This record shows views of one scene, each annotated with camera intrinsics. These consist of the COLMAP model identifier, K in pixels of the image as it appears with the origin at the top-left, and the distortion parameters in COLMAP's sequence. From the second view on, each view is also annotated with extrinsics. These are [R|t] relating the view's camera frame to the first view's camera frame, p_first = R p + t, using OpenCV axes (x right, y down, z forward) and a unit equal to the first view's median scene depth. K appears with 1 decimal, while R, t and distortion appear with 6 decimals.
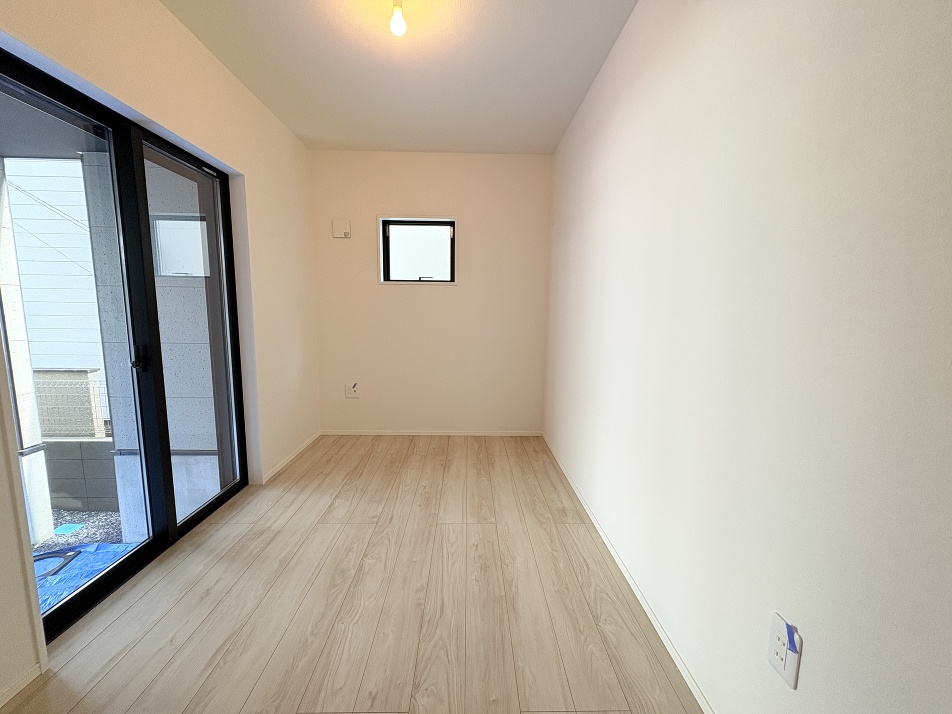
lens RADIAL K [[383.7, 0, 476.0], [0, 383.7, 357.0], [0, 0, 1]] dist [-0.001232, -0.000213]
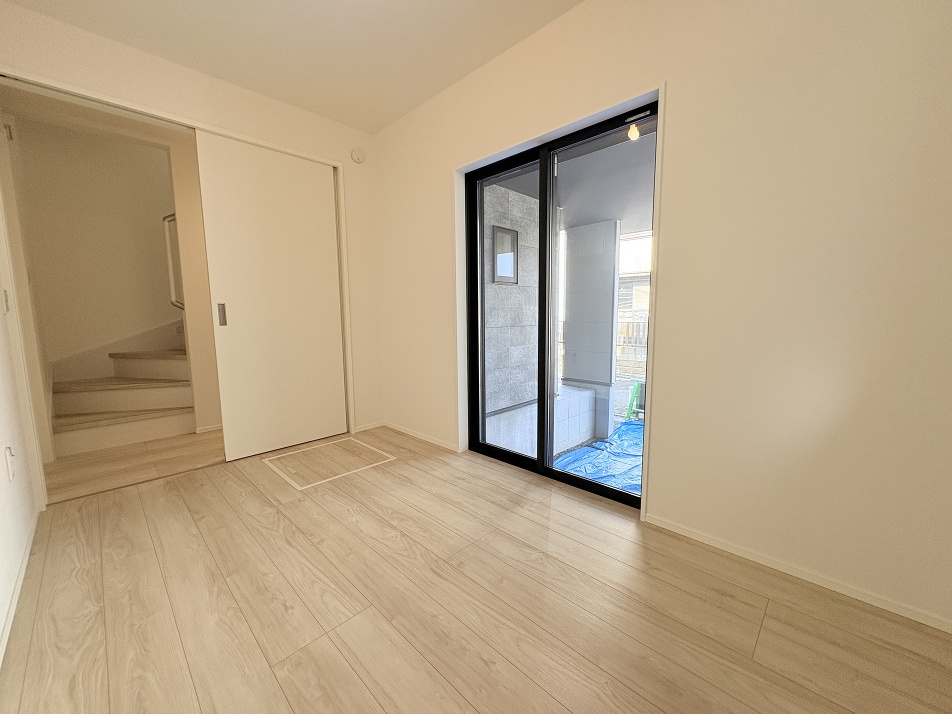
lens RADIAL K [[383.8, 0, 476.0], [0, 383.8, 357.0], [0, 0, 1]] dist [0.002034, 0.000297]
pose [[-0.720523, 0.073299, -0.689546, 0.227436], [-0.087561, 0.976821, 0.195331, -0.128250], [0.687881, 0.201118, -0.697404, 1.851215]]
